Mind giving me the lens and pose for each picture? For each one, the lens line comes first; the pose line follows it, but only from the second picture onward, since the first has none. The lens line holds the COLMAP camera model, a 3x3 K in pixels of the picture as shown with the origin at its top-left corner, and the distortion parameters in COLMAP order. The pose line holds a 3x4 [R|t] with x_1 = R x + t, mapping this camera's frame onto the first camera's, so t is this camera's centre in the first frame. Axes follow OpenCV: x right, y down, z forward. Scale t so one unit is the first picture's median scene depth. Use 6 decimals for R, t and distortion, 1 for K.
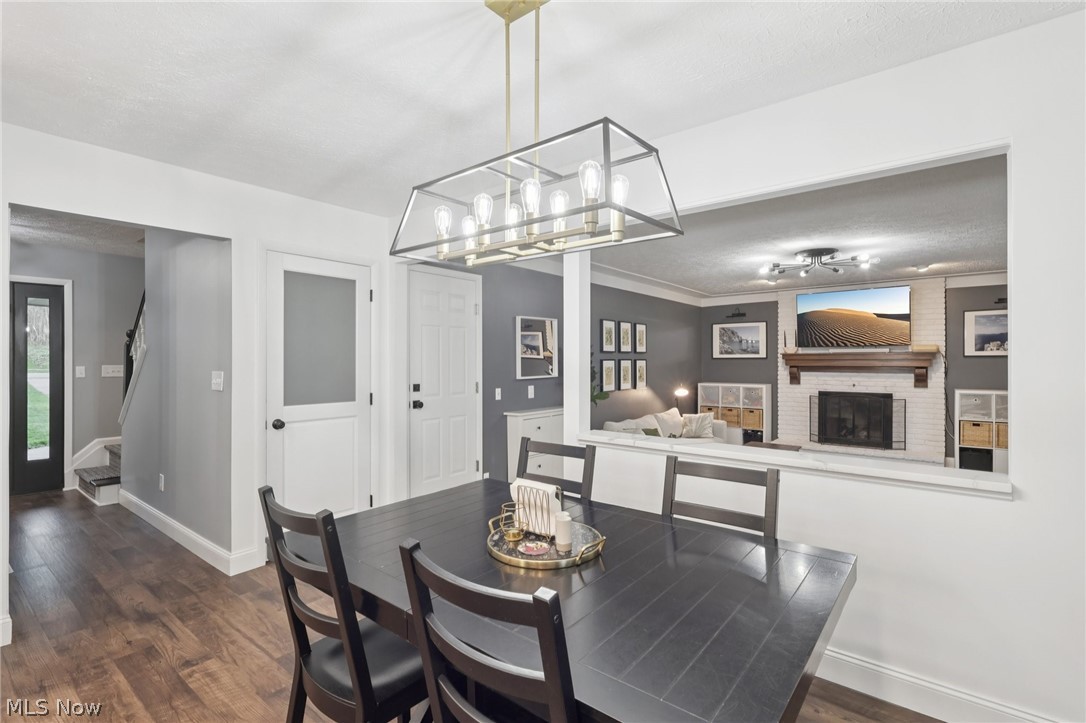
lens RADIAL K [[505.0, 0, 543.2], [0, 505.0, 356.4], [0, 0, 1]] dist [0.003057, -0.001101]
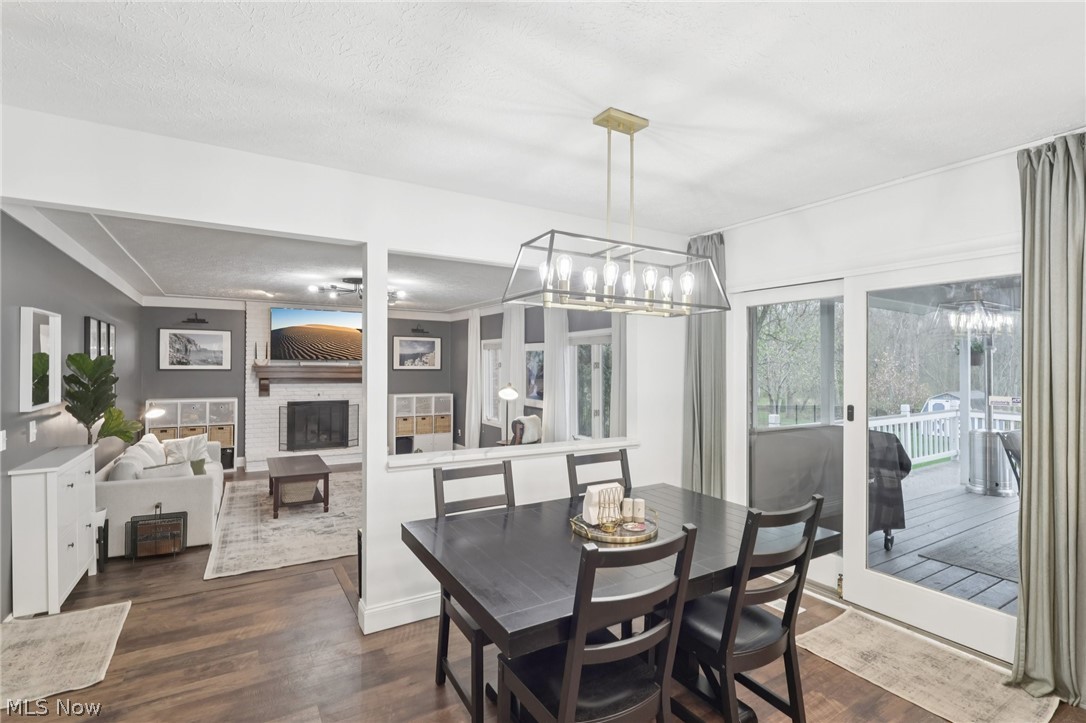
lens RADIAL K [[505.0, 0, 541.3], [0, 505.0, 365.0], [0, 0, 1]] dist [0.003057, -0.001101]
pose [[0.341066, 0.009349, 0.939993, -0.291585], [-0.014721, 0.999881, -0.004603, -0.011825], [-0.939924, -0.012268, 0.341163, 0.158987]]
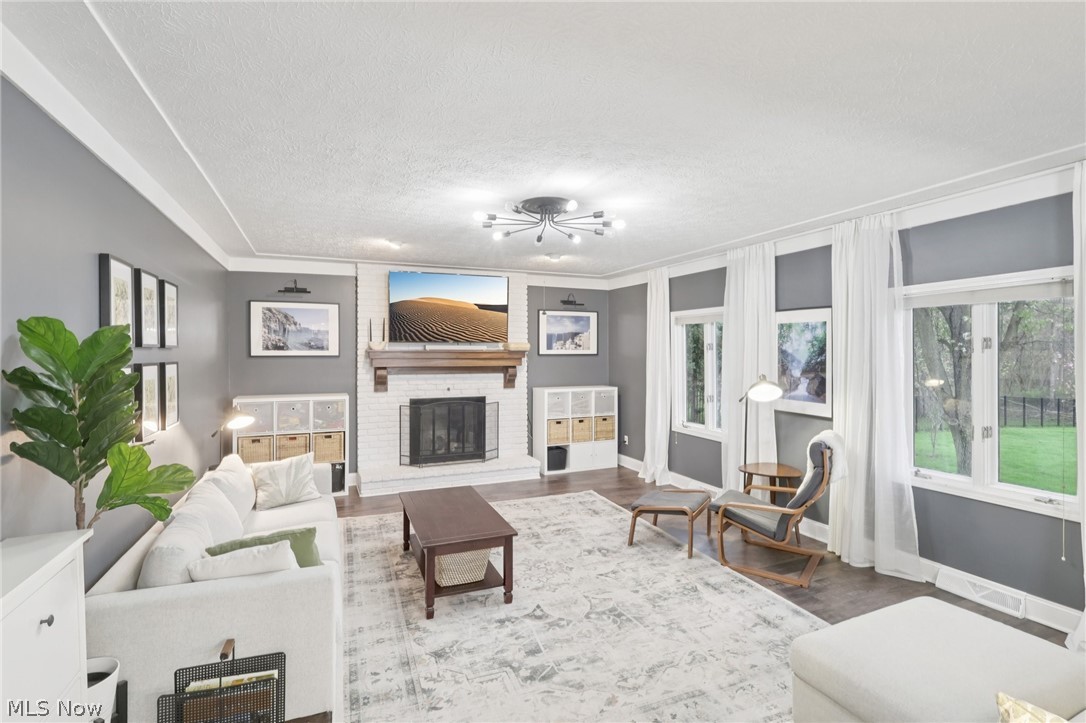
lens RADIAL K [[505.0, 0, 541.3], [0, 505.0, 356.6], [0, 0, 1]] dist [0.003057, -0.001101]
pose [[0.473189, -0.004707, 0.880948, -0.049894], [-0.008291, 0.999918, 0.009795, -0.006443], [-0.880922, -0.011939, 0.473111, 0.498248]]
